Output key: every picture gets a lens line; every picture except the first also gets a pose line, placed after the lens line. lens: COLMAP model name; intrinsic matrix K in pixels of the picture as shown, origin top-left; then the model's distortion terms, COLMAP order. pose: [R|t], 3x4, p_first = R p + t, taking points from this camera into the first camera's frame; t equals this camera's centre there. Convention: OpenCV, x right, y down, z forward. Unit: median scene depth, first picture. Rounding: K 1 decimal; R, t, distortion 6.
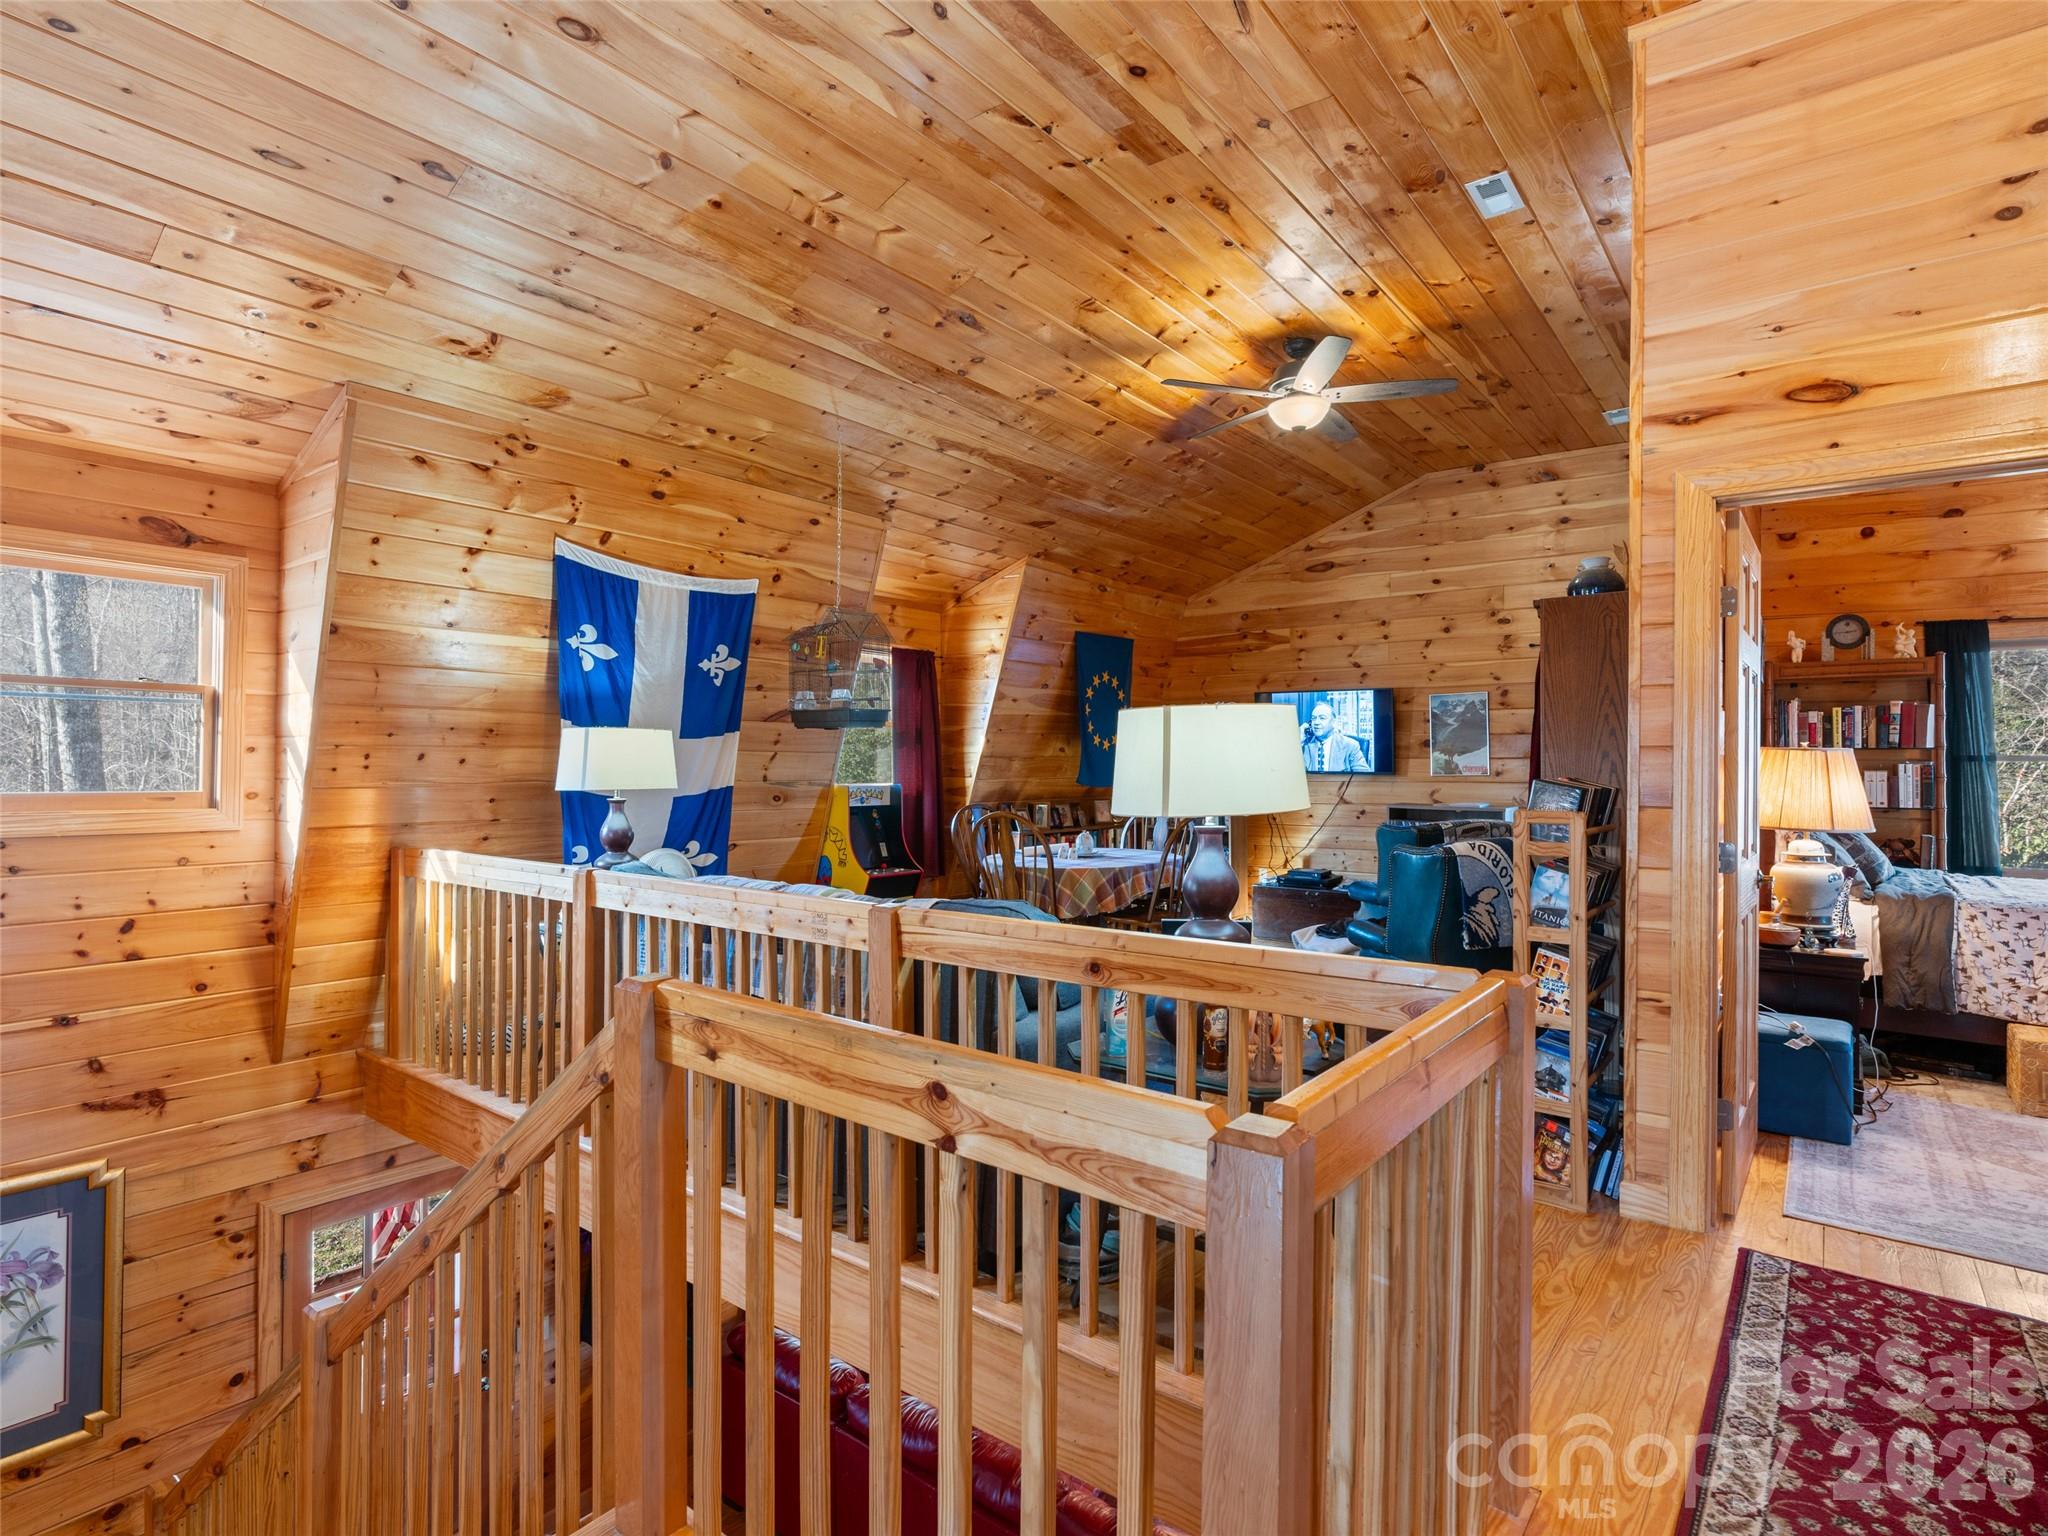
lens RADIAL K [[1067.5, 0, 1020.1], [0, 1067.5, 765.9], [0, 0, 1]] dist [-0.002233, -0.000711]
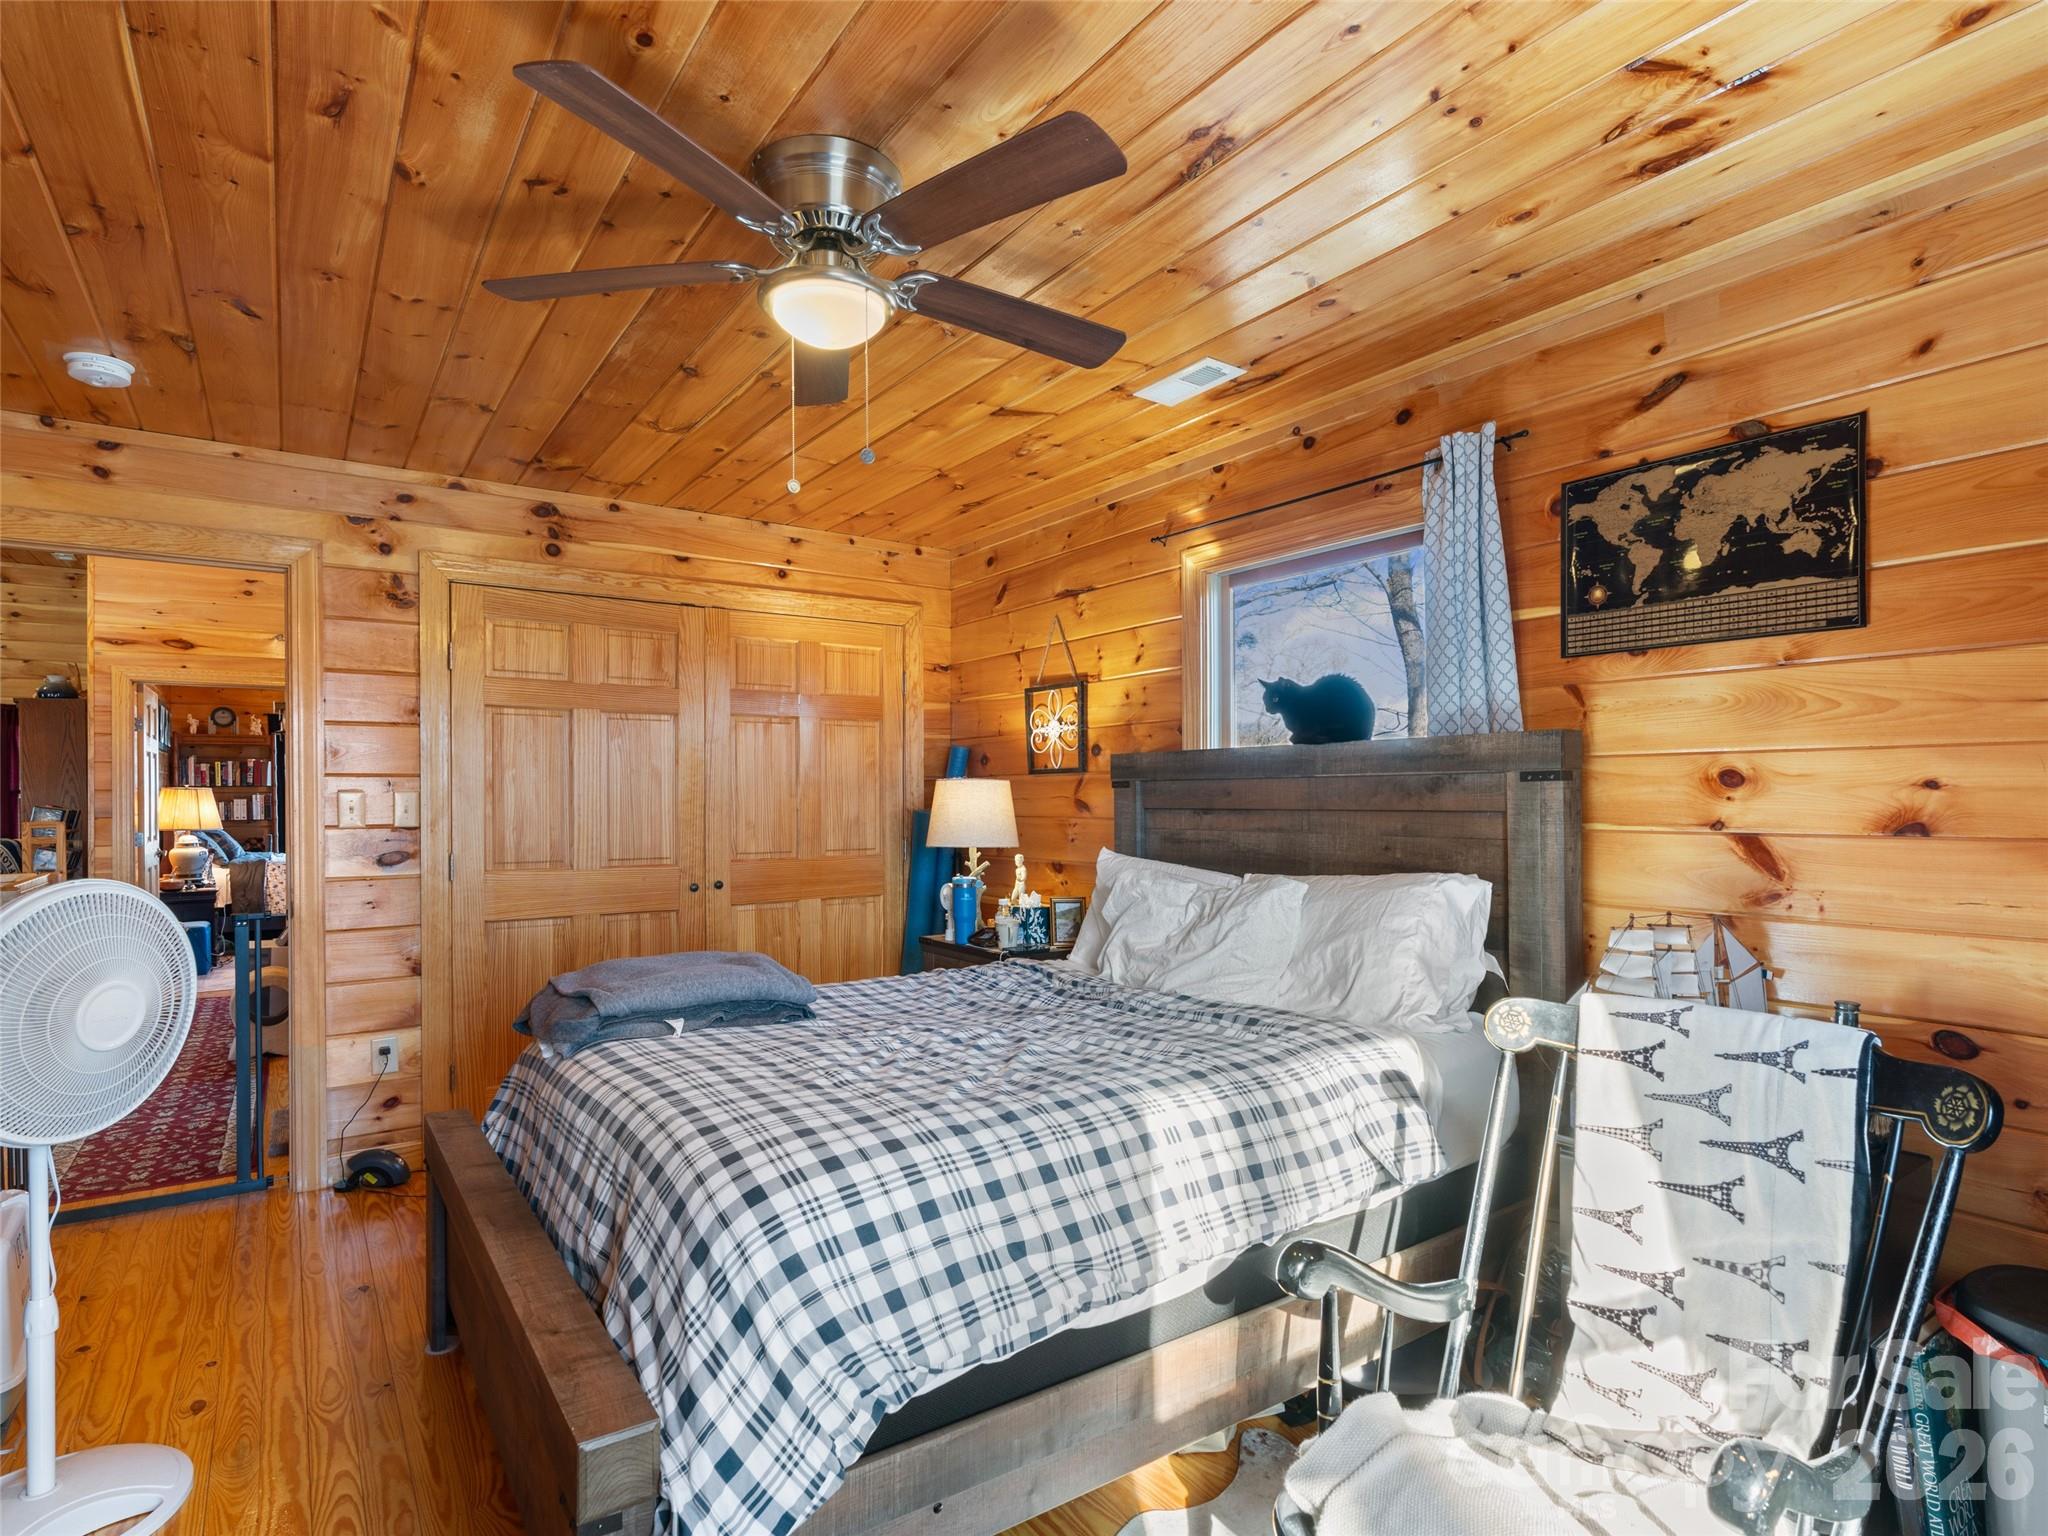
lens RADIAL K [[1067.5, 0, 1019.5], [0, 1067.5, 784.5], [0, 0, 1]] dist [-0.002233, -0.000711]
pose [[0.306356, -0.004344, 0.951907, -0.629915], [0.013388, 0.999910, 0.000254, -0.003021], [-0.951823, 0.012666, 0.306387, -1.011654]]
